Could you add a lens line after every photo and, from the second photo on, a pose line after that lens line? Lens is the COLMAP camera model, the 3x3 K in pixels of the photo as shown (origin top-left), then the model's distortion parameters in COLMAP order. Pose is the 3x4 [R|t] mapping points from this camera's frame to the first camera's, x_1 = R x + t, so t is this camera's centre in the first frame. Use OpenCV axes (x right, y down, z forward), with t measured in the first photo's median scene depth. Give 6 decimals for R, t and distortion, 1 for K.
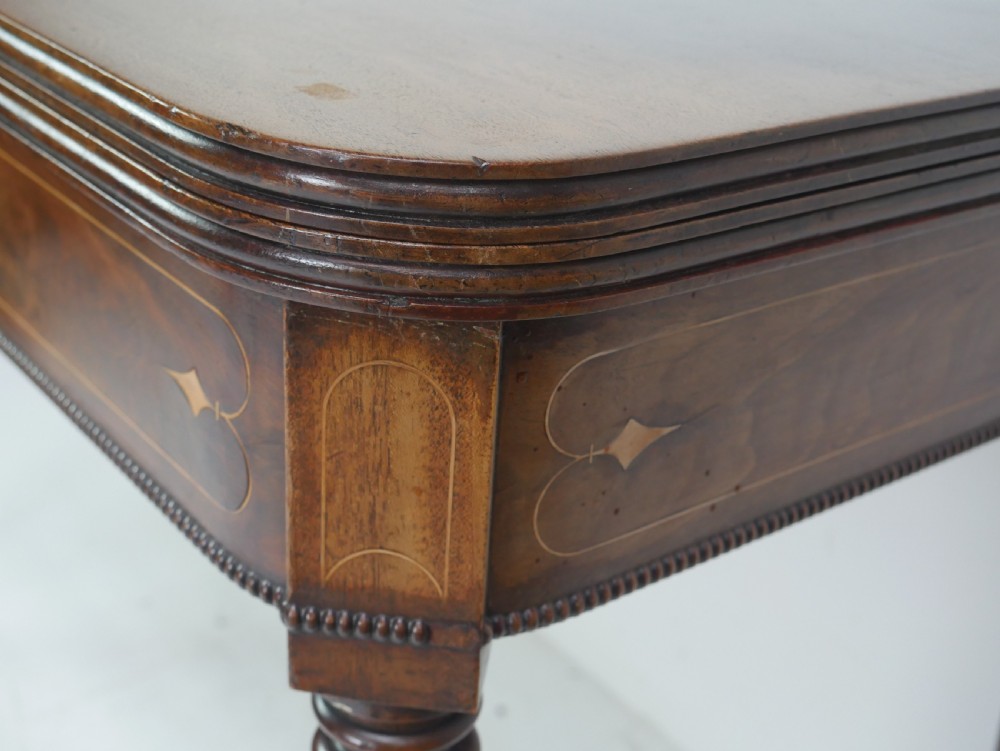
lens RADIAL K [[1393.0, 0, 500.0], [0, 1393.0, 375.5], [0, 0, 1]] dist [0.009509, 0.001683]
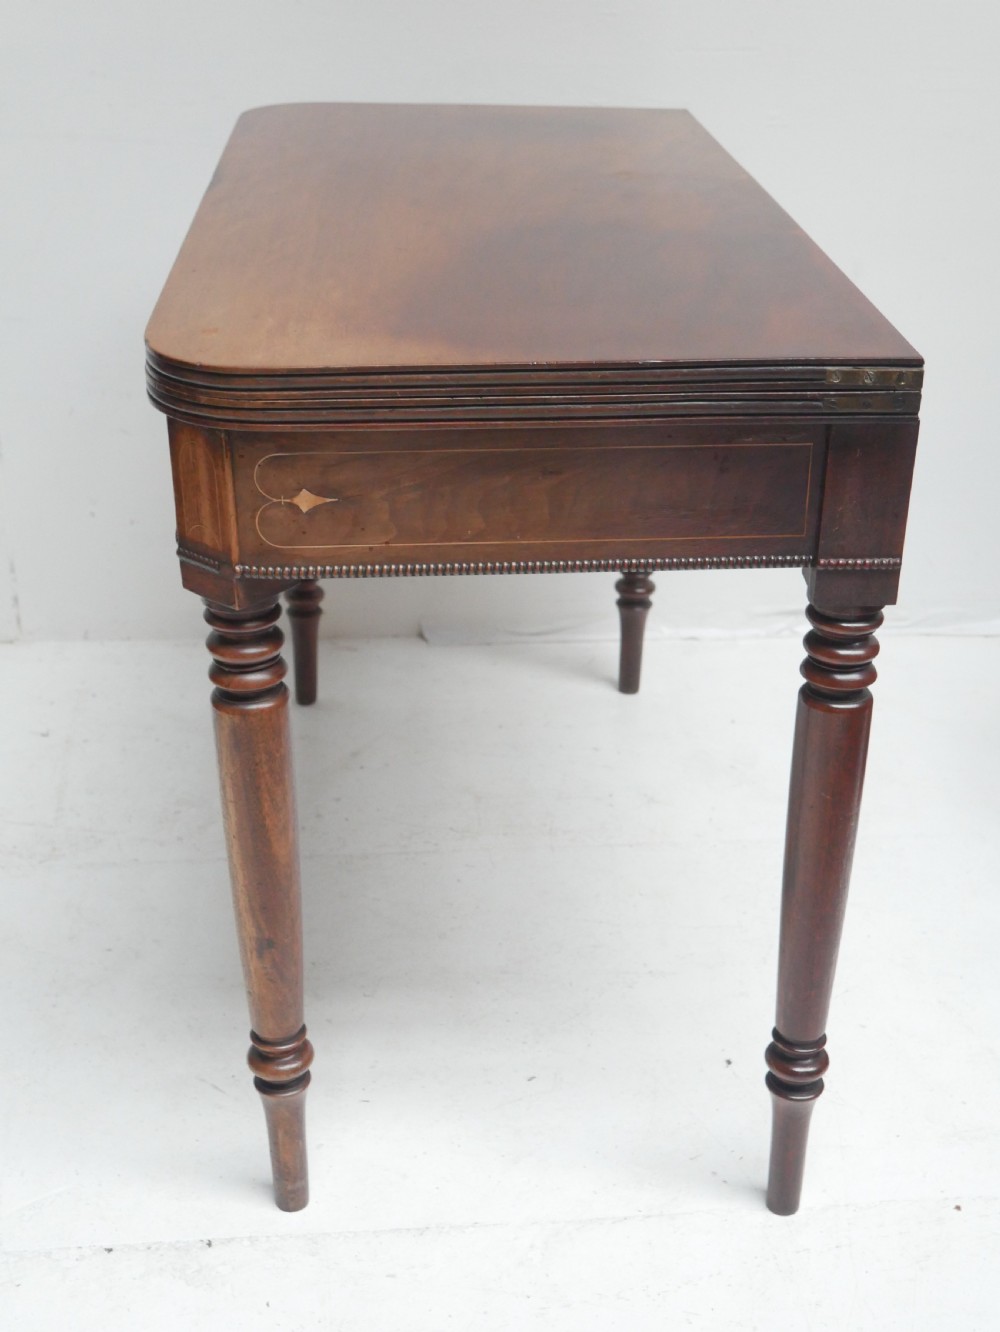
lens RADIAL K [[1855.5, 0, 500.0], [0, 1855.5, 666.0], [0, 0, 1]] dist [0.009509, 0.001683]
pose [[0.834917, 0.200565, -0.512530, 2.016820], [-0.195170, 0.978612, 0.065020, 0.056482], [0.514609, 0.045744, 0.856204, -1.425268]]
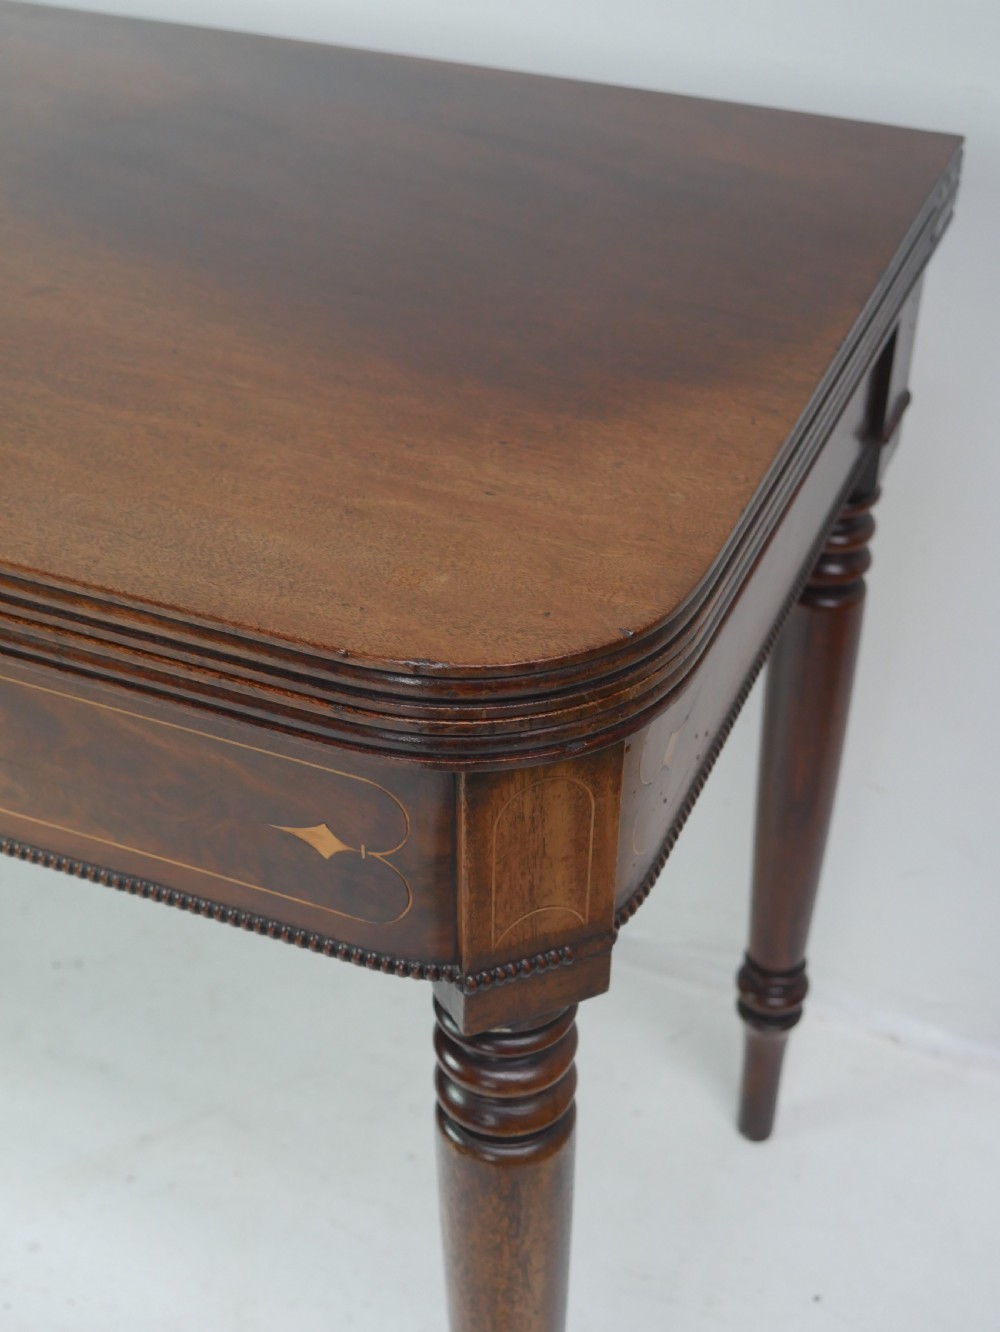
lens RADIAL K [[1855.5, 0, 500.0], [0, 1855.5, 666.0], [0, 0, 1]] dist [0.009509, 0.001683]
pose [[0.866245, -0.341941, 0.364274, -0.647734], [0.256279, 0.929984, 0.263534, -0.522433], [-0.428882, -0.134929, 0.893227, -0.421223]]
